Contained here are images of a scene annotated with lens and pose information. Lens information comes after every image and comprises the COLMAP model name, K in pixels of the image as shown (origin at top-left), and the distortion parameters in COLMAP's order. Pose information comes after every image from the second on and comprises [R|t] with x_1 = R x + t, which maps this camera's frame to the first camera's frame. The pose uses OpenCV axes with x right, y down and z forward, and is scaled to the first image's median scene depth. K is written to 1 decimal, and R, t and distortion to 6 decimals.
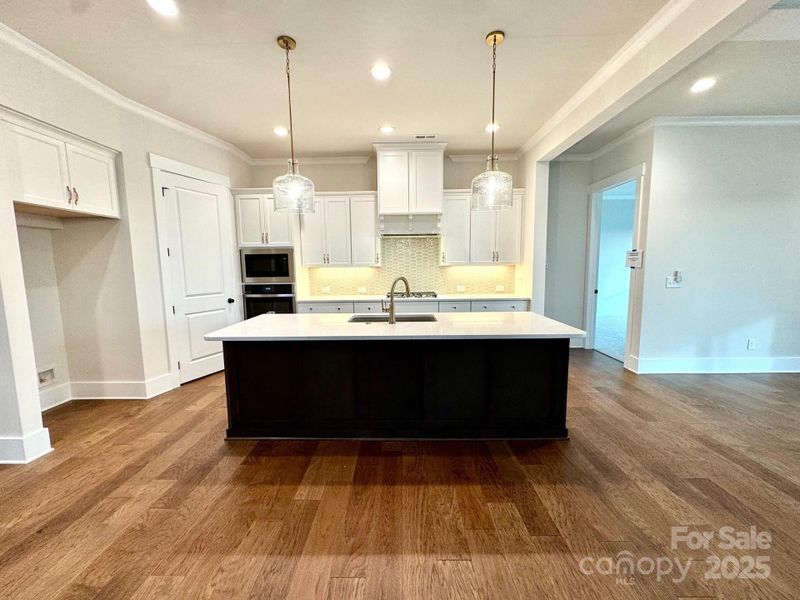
lens RADIAL K [[318.6, 0, 399.5], [0, 318.6, 298.6], [0, 0, 1]] dist [-0.003664, 0.000125]
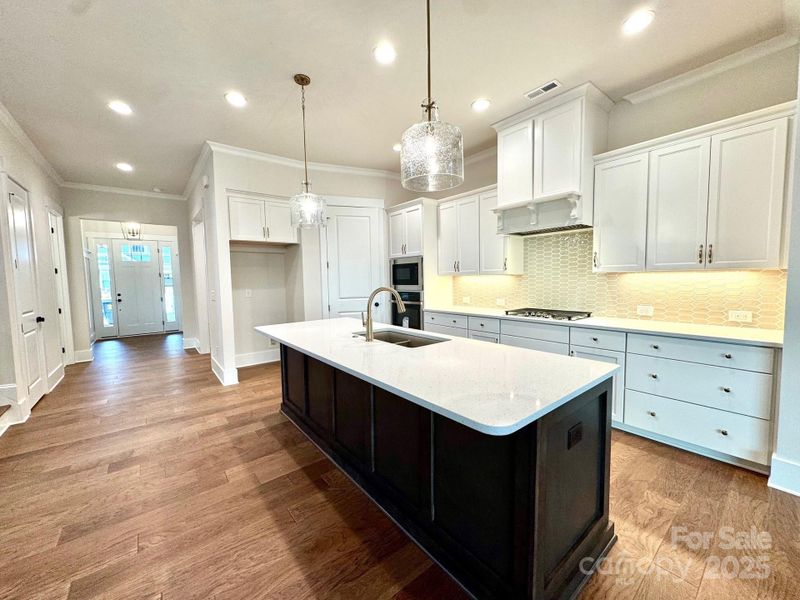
lens RADIAL K [[318.6, 0, 399.2], [0, 318.6, 298.8], [0, 0, 1]] dist [-0.003664, 0.000125]
pose [[0.632721, 0.052897, -0.772571, 0.504486], [-0.073045, 0.997293, 0.008461, -0.035475], [0.770927, 0.051079, 0.634872, 0.373711]]
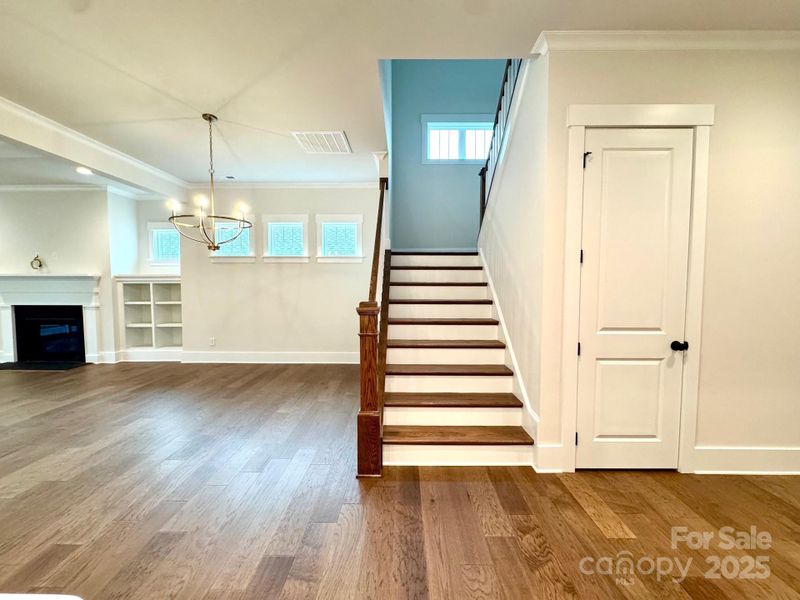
lens RADIAL K [[318.6, 0, 399.6], [0, 318.6, 299.0], [0, 0, 1]] dist [-0.003664, 0.000125]
pose [[-0.999918, 0.012568, 0.002417, -0.505312], [0.012791, 0.987601, 0.156465, -0.066006], [-0.000421, 0.156483, -0.987681, 0.723062]]
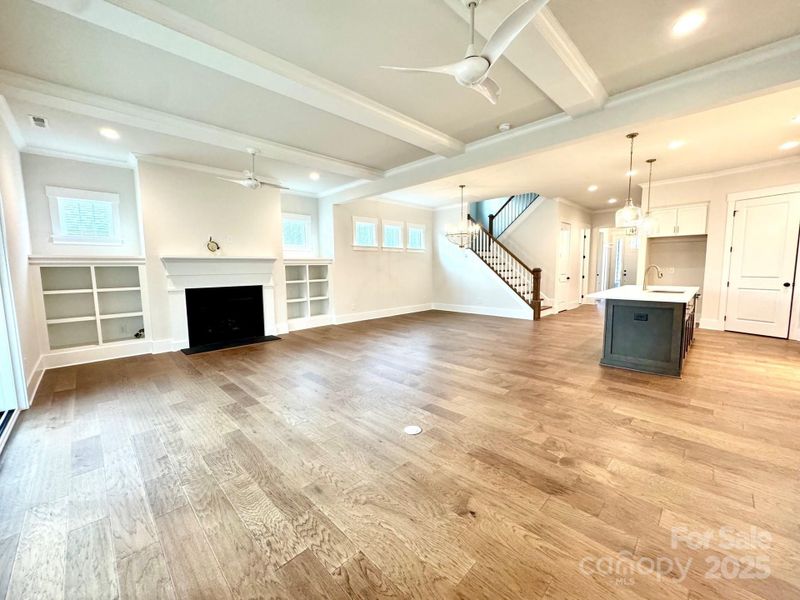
lens RADIAL K [[318.6, 0, 399.4], [0, 318.6, 298.6], [0, 0, 1]] dist [-0.003664, 0.000125]
pose [[-0.701694, 0.091845, -0.706534, 1.665340], [-0.054798, 0.981762, 0.182045, -0.096720], [0.710368, 0.166457, -0.683864, 0.921658]]
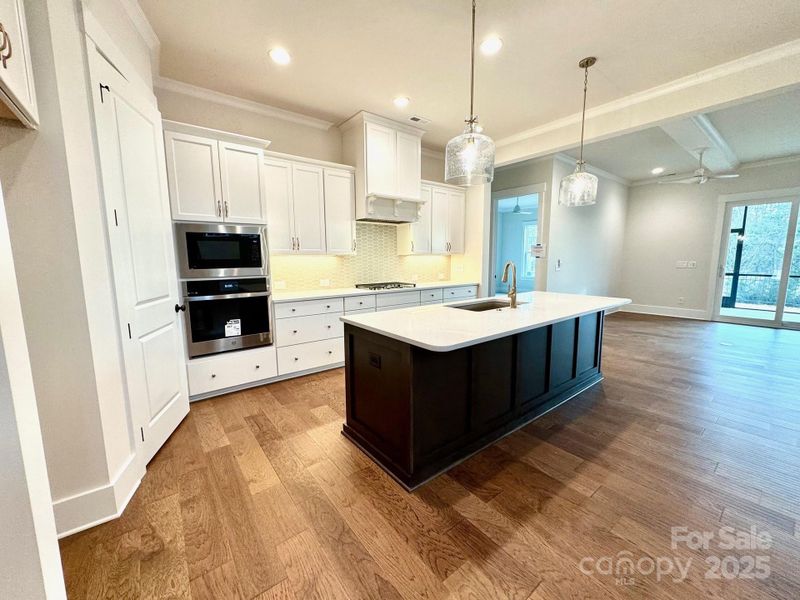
lens RADIAL K [[318.6, 0, 398.9], [0, 318.6, 298.5], [0, 0, 1]] dist [-0.003664, 0.000125]
pose [[0.781009, -0.072848, 0.620257, -0.680551], [0.063657, 0.997287, 0.036975, -0.008621], [-0.621268, 0.010606, 0.783527, 0.320310]]
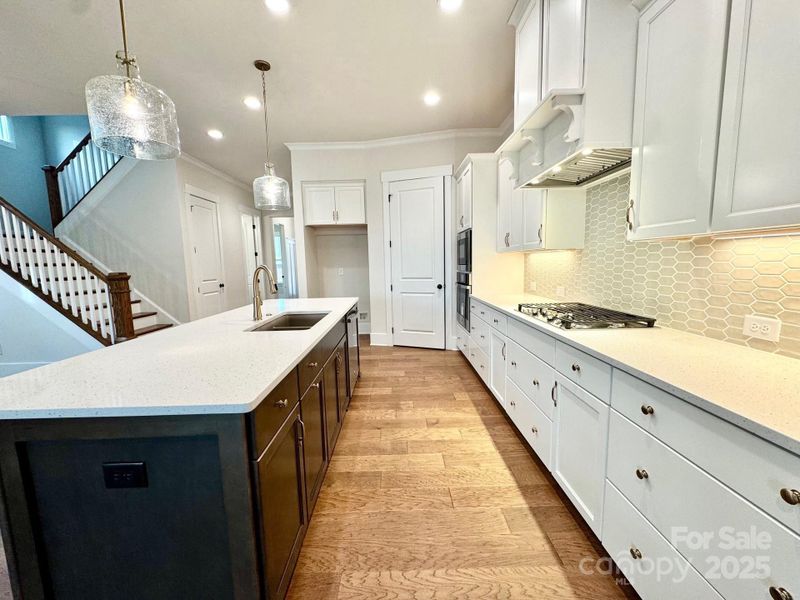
lens RADIAL K [[318.6, 0, 399.2], [0, 318.6, 299.1], [0, 0, 1]] dist [-0.003664, 0.000125]
pose [[0.023189, 0.127267, -0.991597, 0.605166], [-0.085278, 0.988501, 0.124875, -0.085294], [0.996087, 0.081665, 0.033776, 0.985851]]
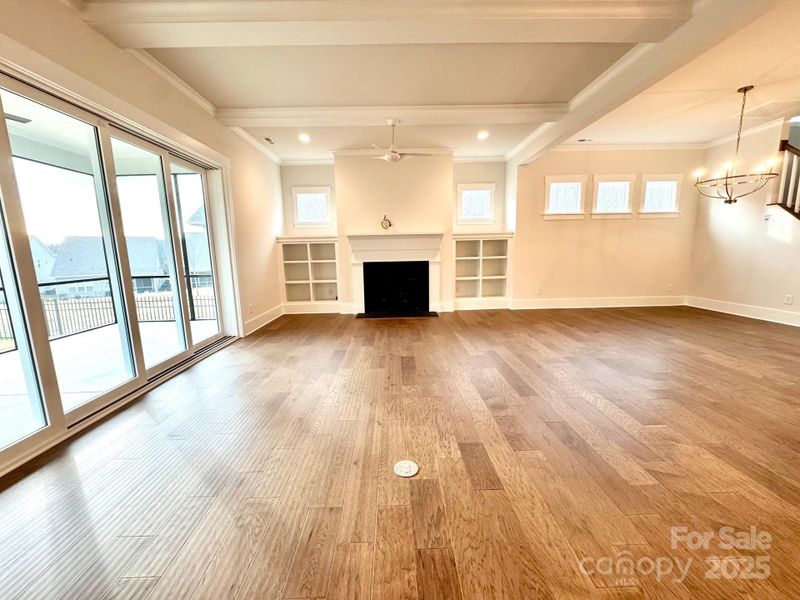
lens RADIAL K [[318.6, 0, 399.2], [0, 318.6, 299.1], [0, 0, 1]] dist [-0.003664, 0.000125]
pose [[-0.998993, 0.037421, -0.024746, 1.187412], [0.029702, 0.965070, 0.260301, -0.068965], [0.033623, 0.259304, -0.965210, 0.919370]]
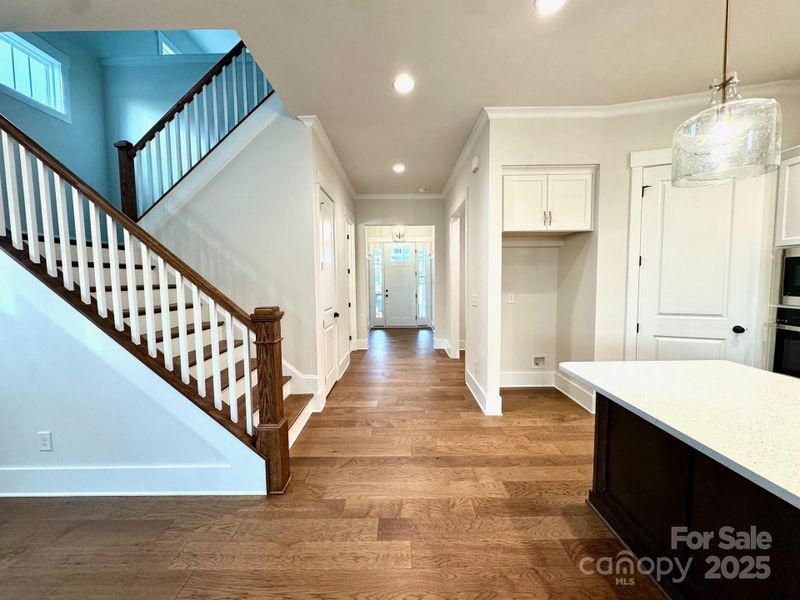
lens RADIAL K [[318.6, 0, 399.4], [0, 318.6, 298.8], [0, 0, 1]] dist [-0.003664, 0.000125]
pose [[0.010262, 0.078915, -0.996829, 0.131683], [-0.096793, 0.992278, 0.077559, -0.046672], [0.995252, 0.095690, 0.017821, 0.335569]]
